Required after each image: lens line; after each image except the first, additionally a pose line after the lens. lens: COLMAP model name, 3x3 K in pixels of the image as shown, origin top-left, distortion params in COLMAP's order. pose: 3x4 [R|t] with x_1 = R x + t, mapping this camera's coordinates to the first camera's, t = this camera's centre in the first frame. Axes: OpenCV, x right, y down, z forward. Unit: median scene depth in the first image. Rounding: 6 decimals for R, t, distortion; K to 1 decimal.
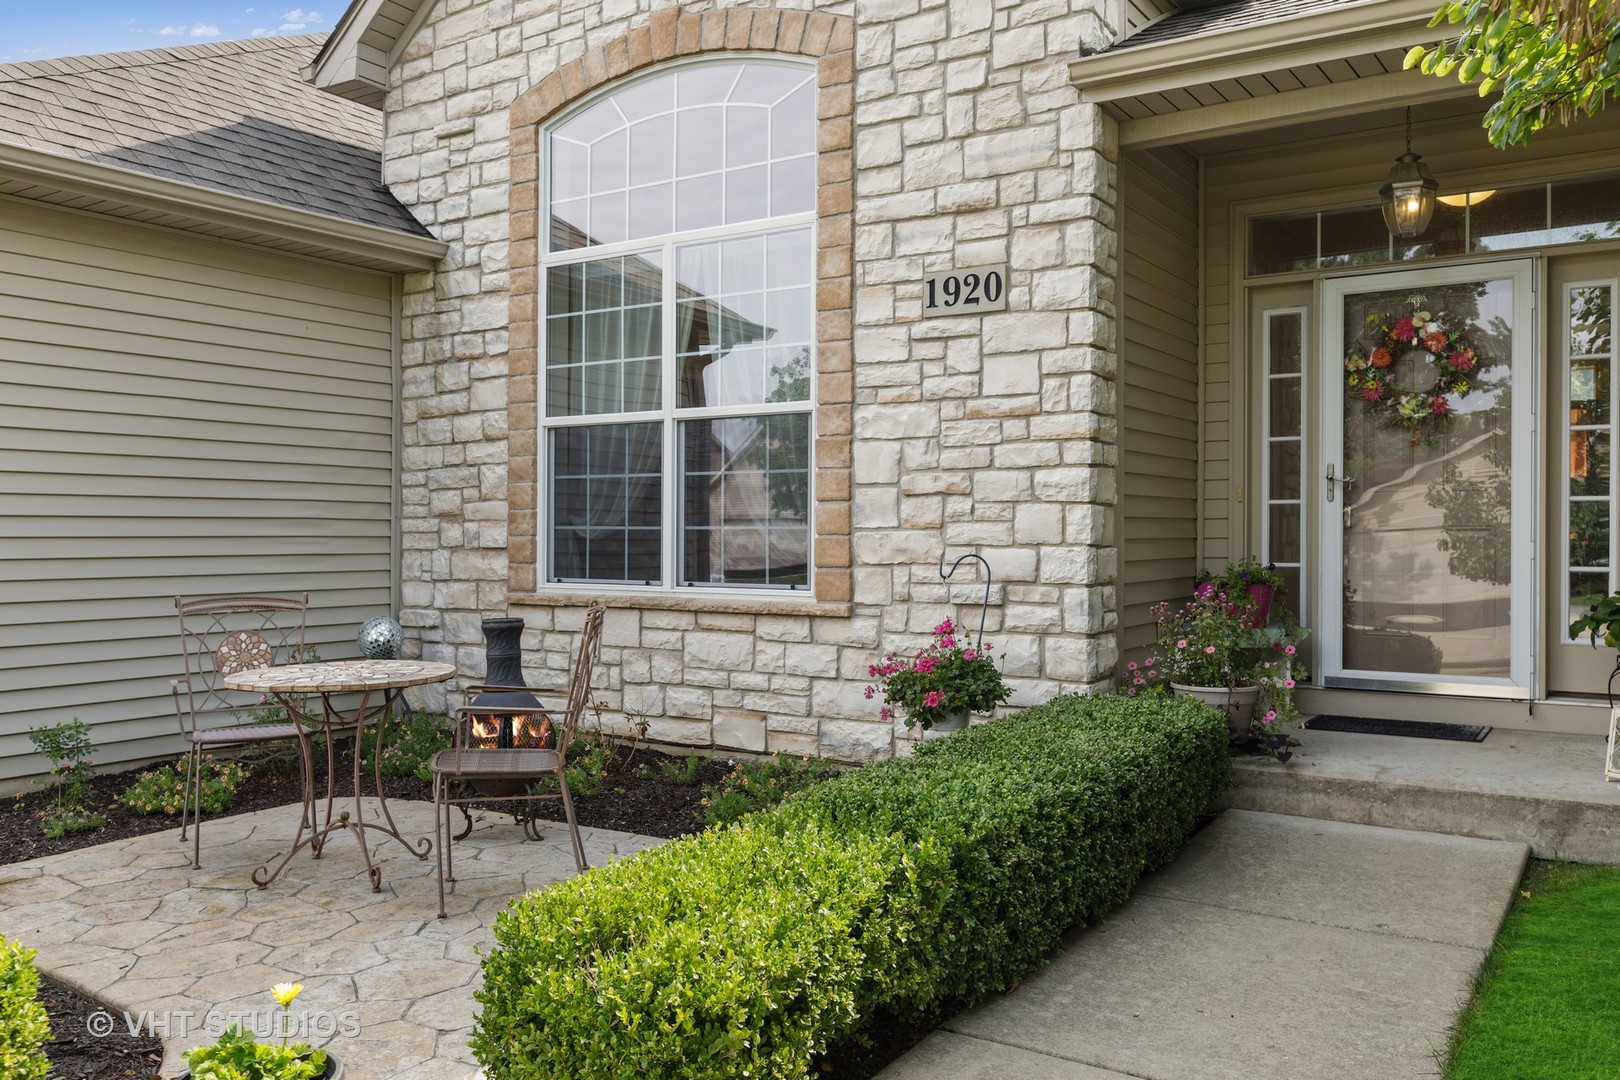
lens RADIAL K [[1323.7, 0, 809.8], [0, 1323.7, 536.4], [0, 0, 1]] dist [0.004816, -0.001719]
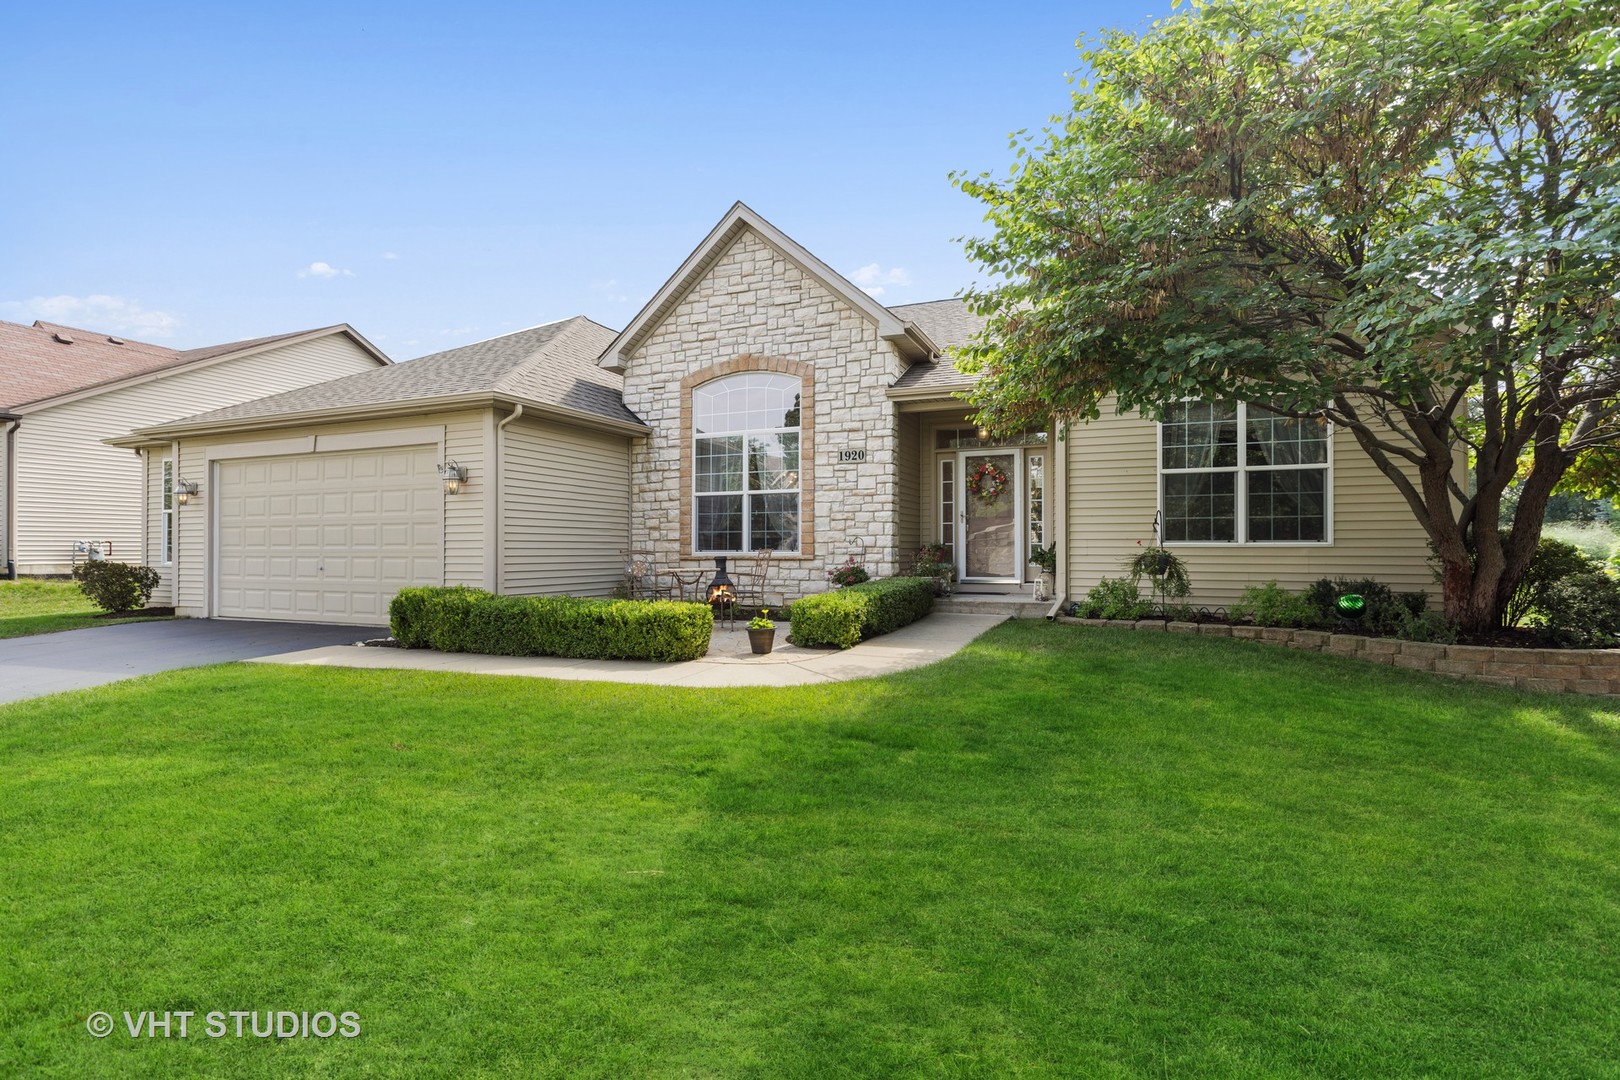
lens RADIAL K [[833.7, 0, 808.4], [0, 833.7, 545.0], [0, 0, 1]] dist [-0.000318, 0.000001]
pose [[0.983528, -0.001470, 0.180751, -0.299030], [0.003916, 0.999906, -0.013177, 0.047232], [-0.180715, 0.013668, 0.983441, -0.814589]]
